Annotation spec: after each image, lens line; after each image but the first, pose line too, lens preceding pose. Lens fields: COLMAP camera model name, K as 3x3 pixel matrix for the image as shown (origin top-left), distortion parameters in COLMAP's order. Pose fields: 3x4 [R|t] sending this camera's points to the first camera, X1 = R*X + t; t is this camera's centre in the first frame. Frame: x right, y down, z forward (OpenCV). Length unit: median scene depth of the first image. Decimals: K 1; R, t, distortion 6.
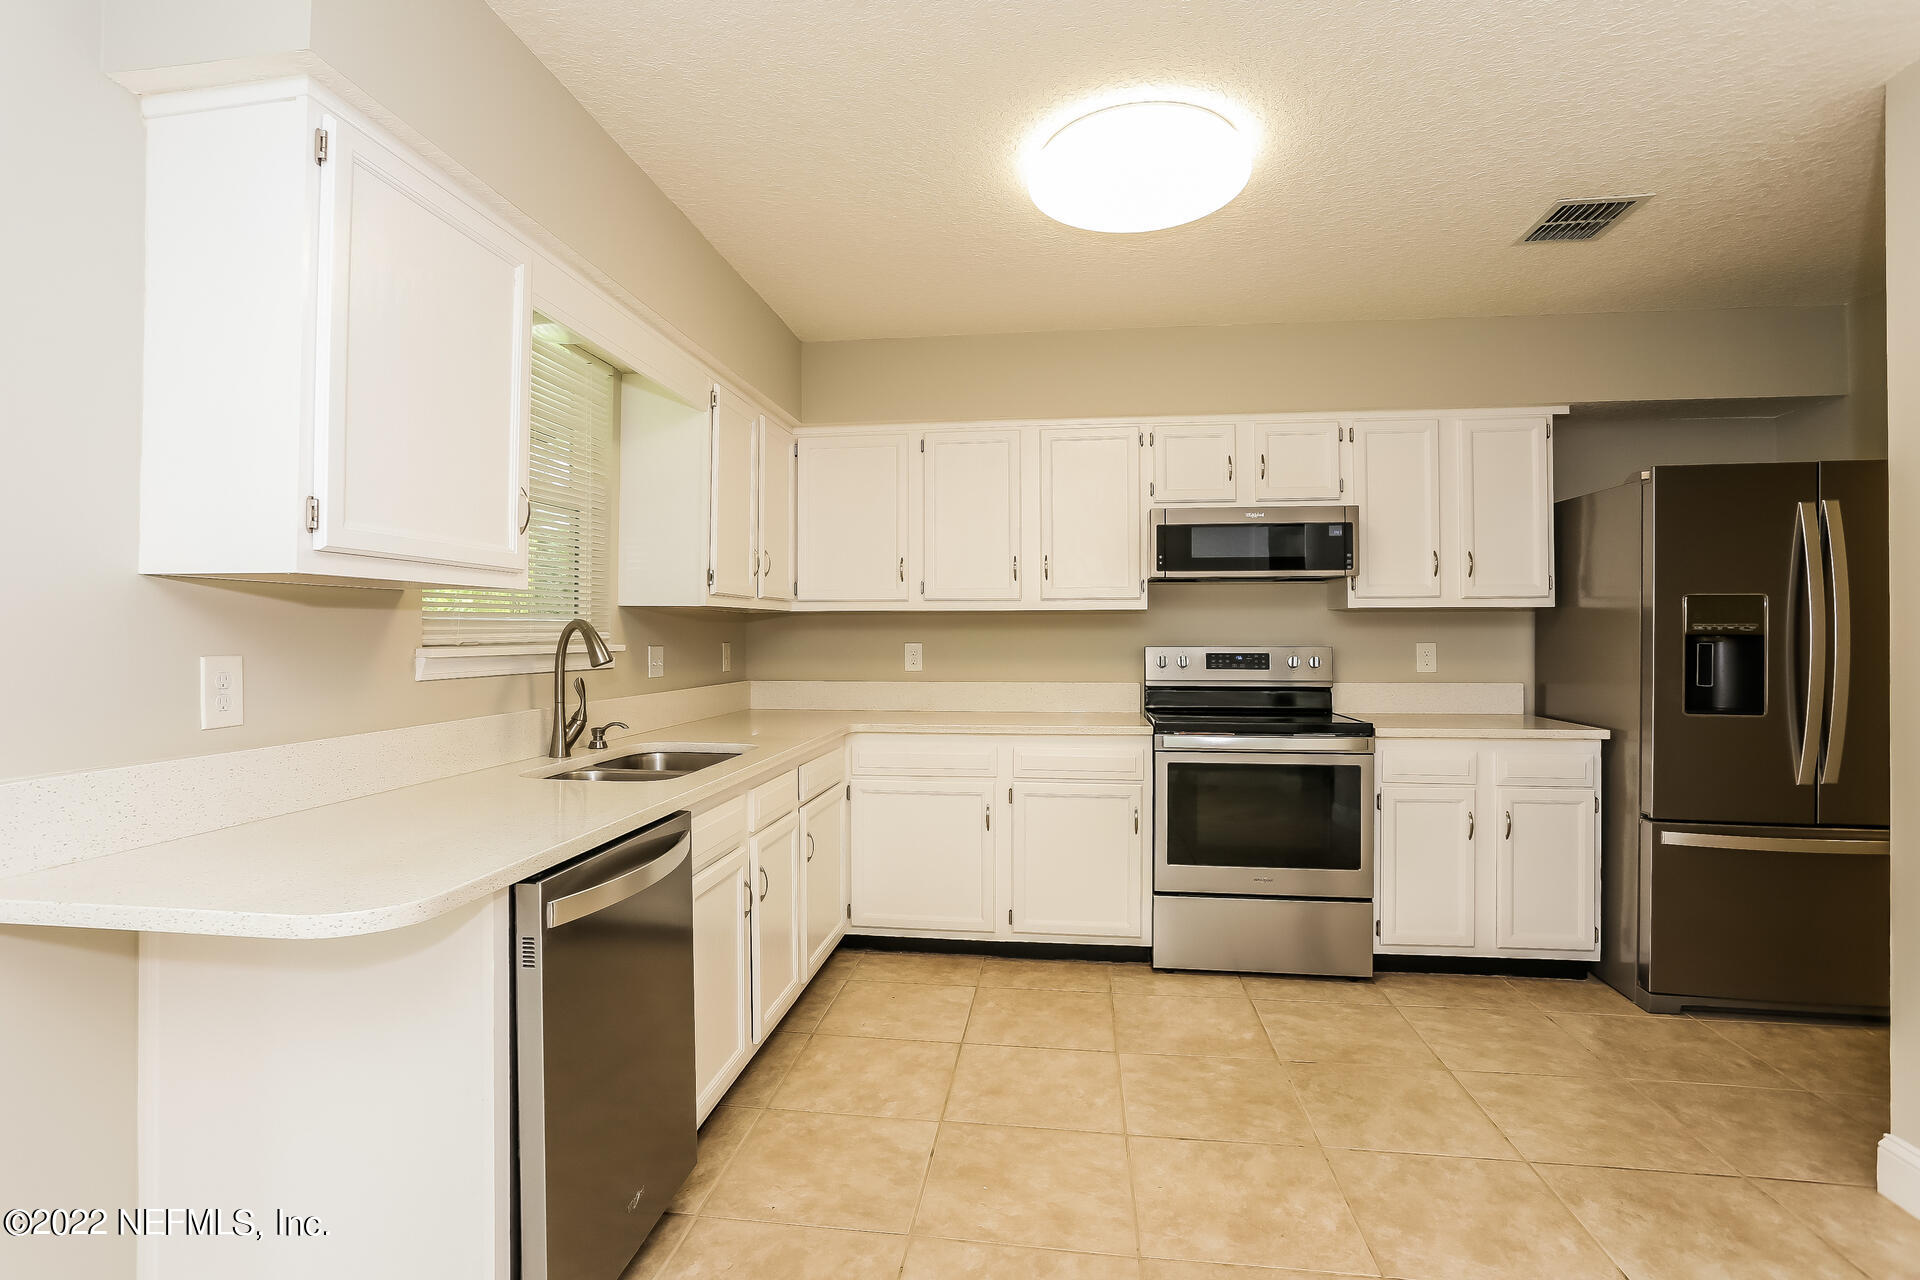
lens RADIAL K [[934.2, 0, 943.2], [0, 934.2, 628.9], [0, 0, 1]] dist [-0.051625, 0.024167]
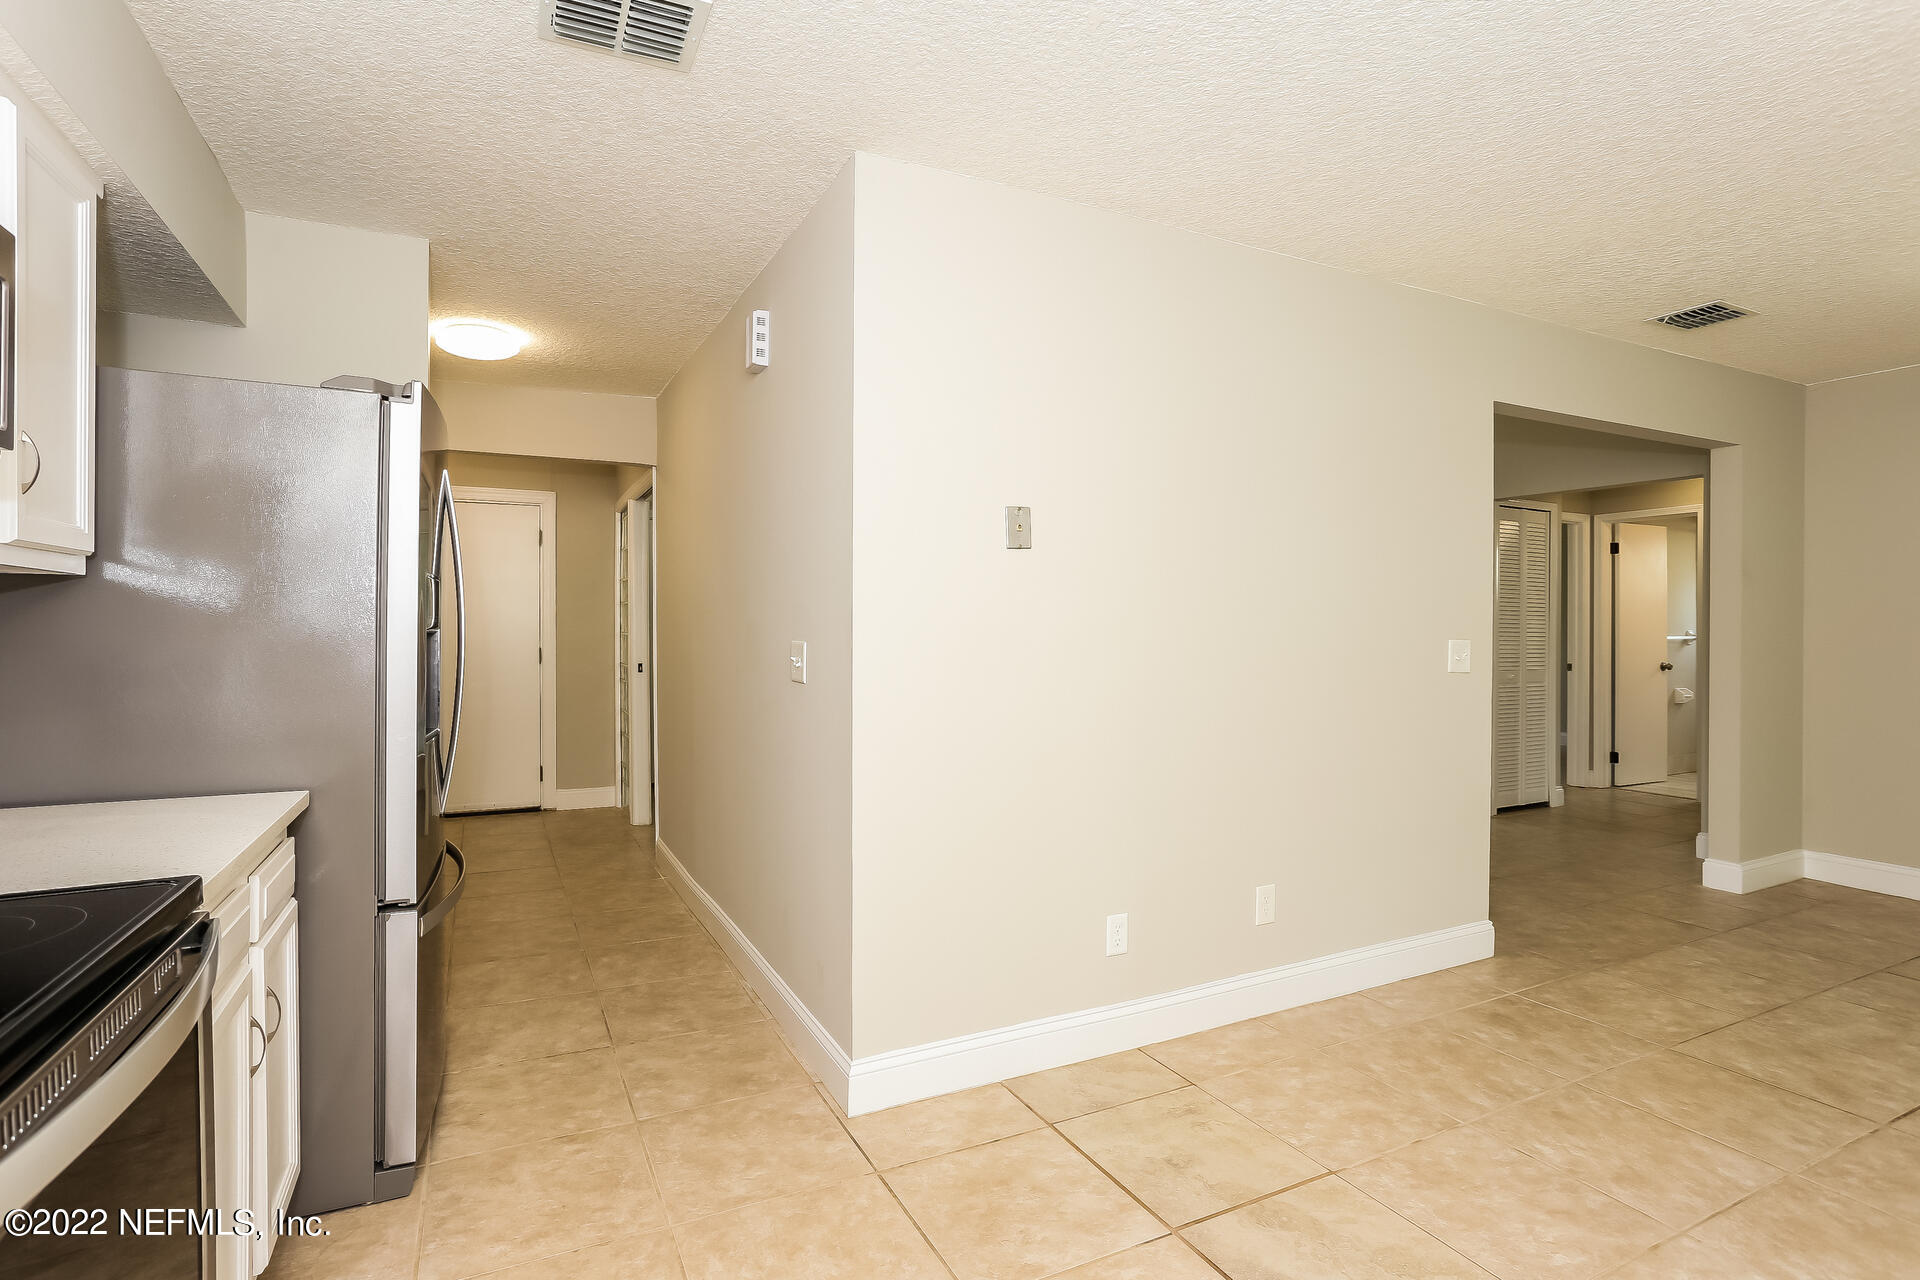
lens RADIAL K [[901.0, 0, 956.3], [0, 901.0, 631.8], [0, 0, 1]] dist [-0.033896, 0.020002]
pose [[-0.551071, -0.000644, 0.834458, 0.008518], [-0.005269, 0.999982, -0.002708, 0.006366], [-0.834442, -0.005889, -0.551065, 0.999443]]
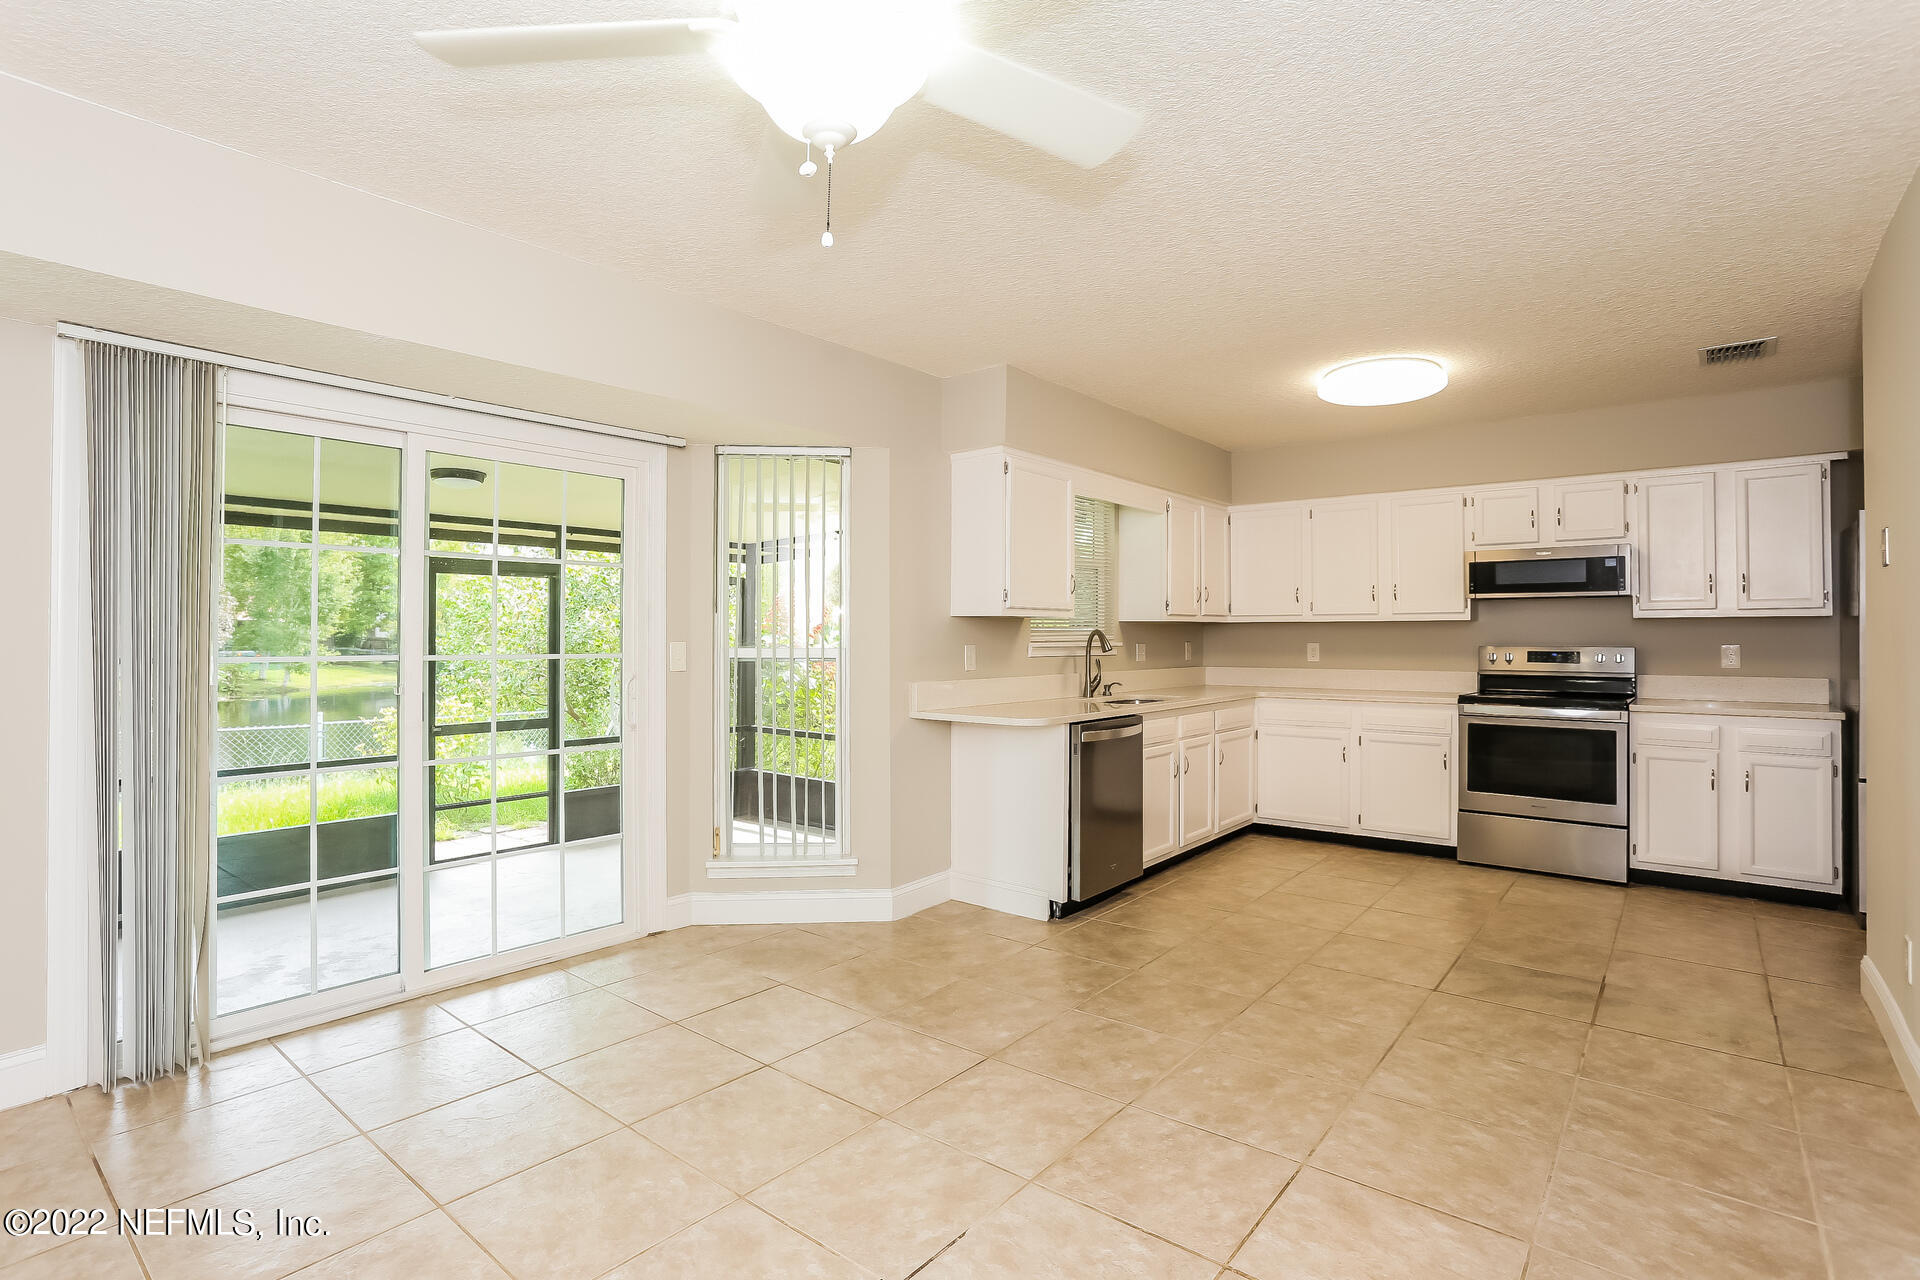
lens RADIAL K [[934.2, 0, 943.2], [0, 934.2, 628.9], [0, 0, 1]] dist [-0.051625, 0.024167]
pose [[0.850680, -0.003158, -0.525675, 0.331721], [0.001993, 0.999994, -0.002781, -0.005919], [0.525680, 0.001318, 0.850681, -0.769478]]
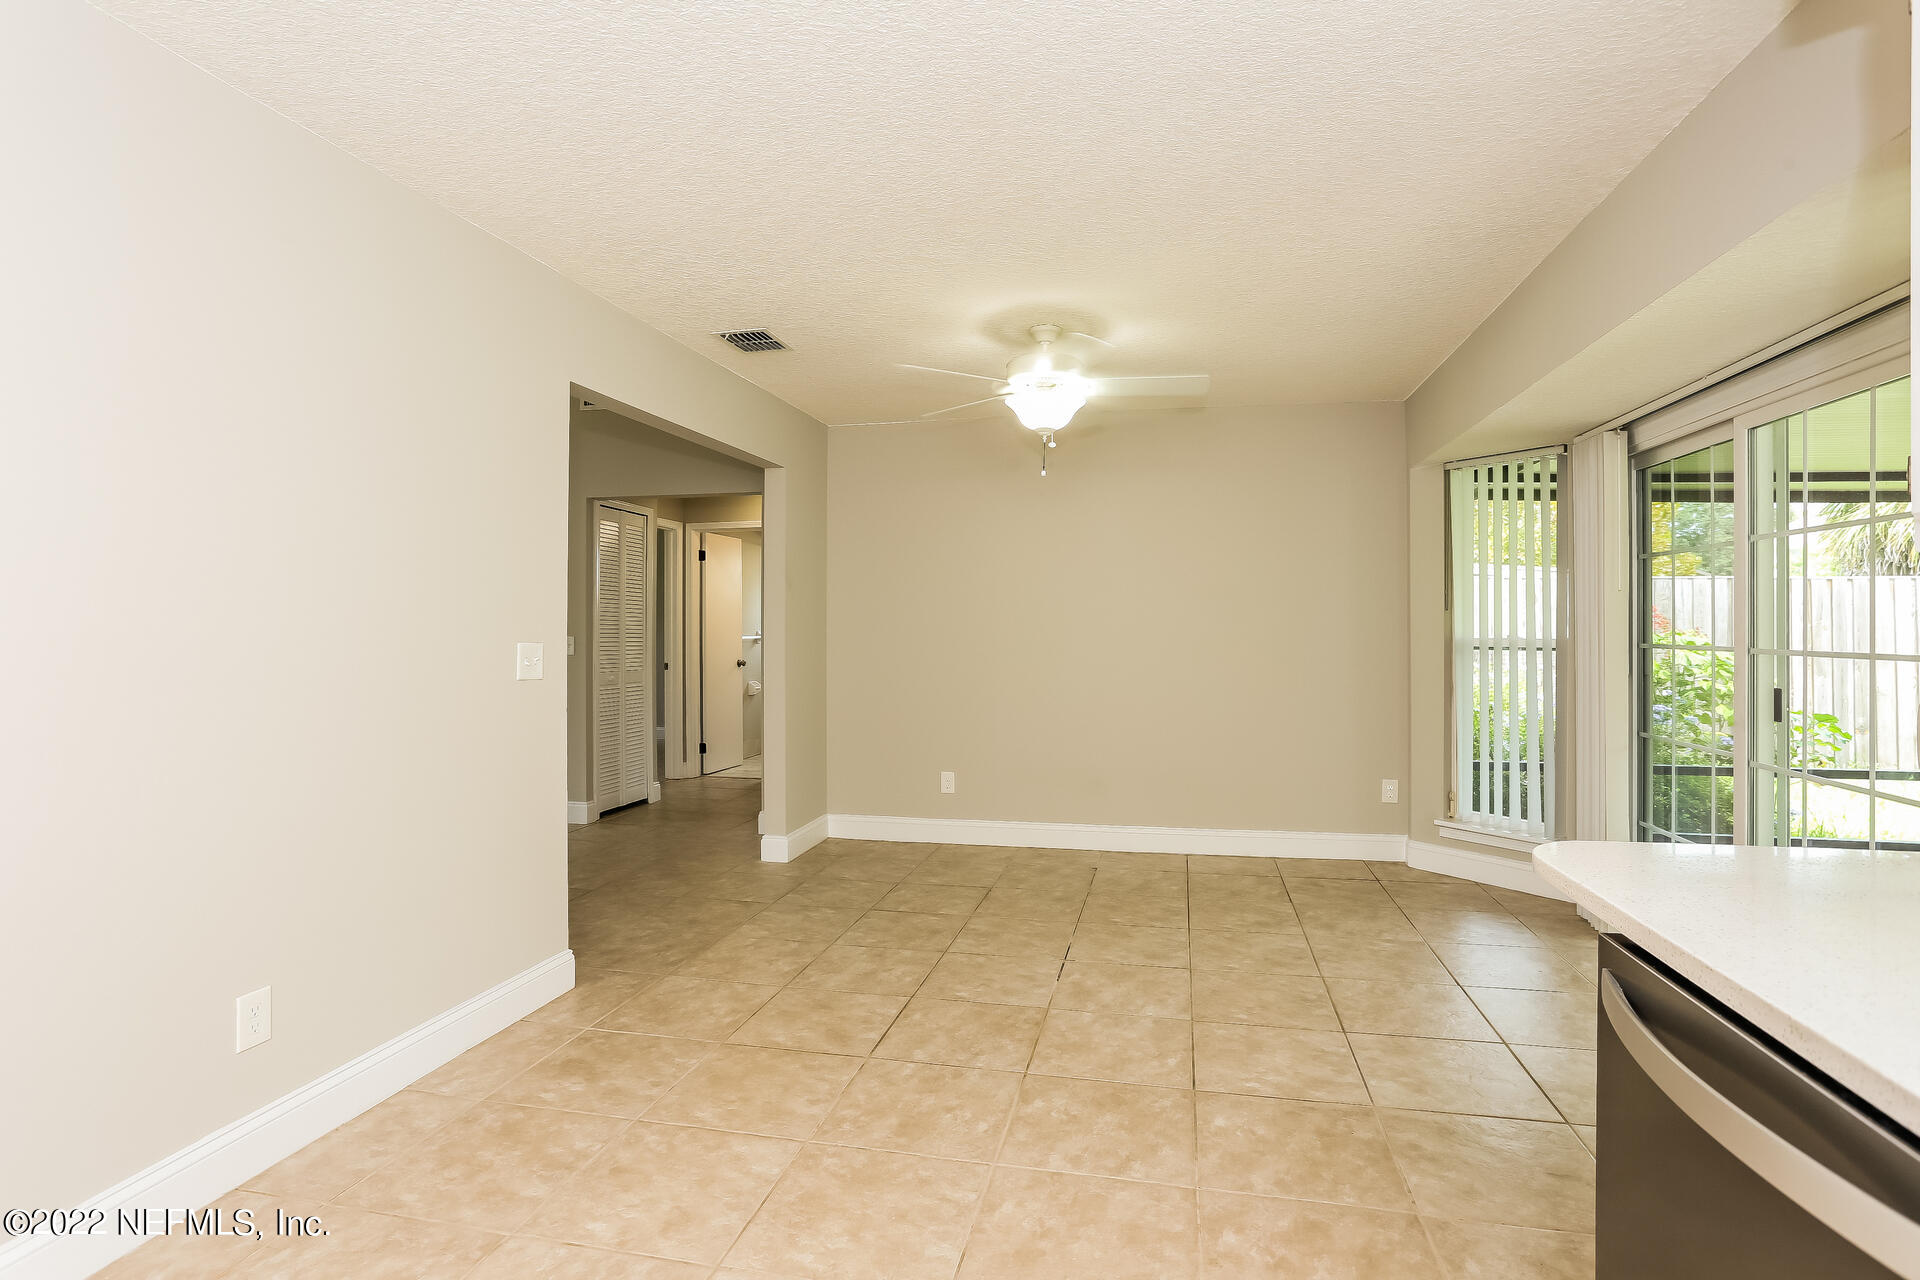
lens RADIAL K [[934.2, 0, 943.2], [0, 934.2, 628.9], [0, 0, 1]] dist [-0.051625, 0.024167]
pose [[-0.993782, 0.005549, 0.111208, 0.028738], [0.004610, 0.999952, -0.008698, 0.006890], [-0.111251, -0.008131, -0.993759, 0.826186]]
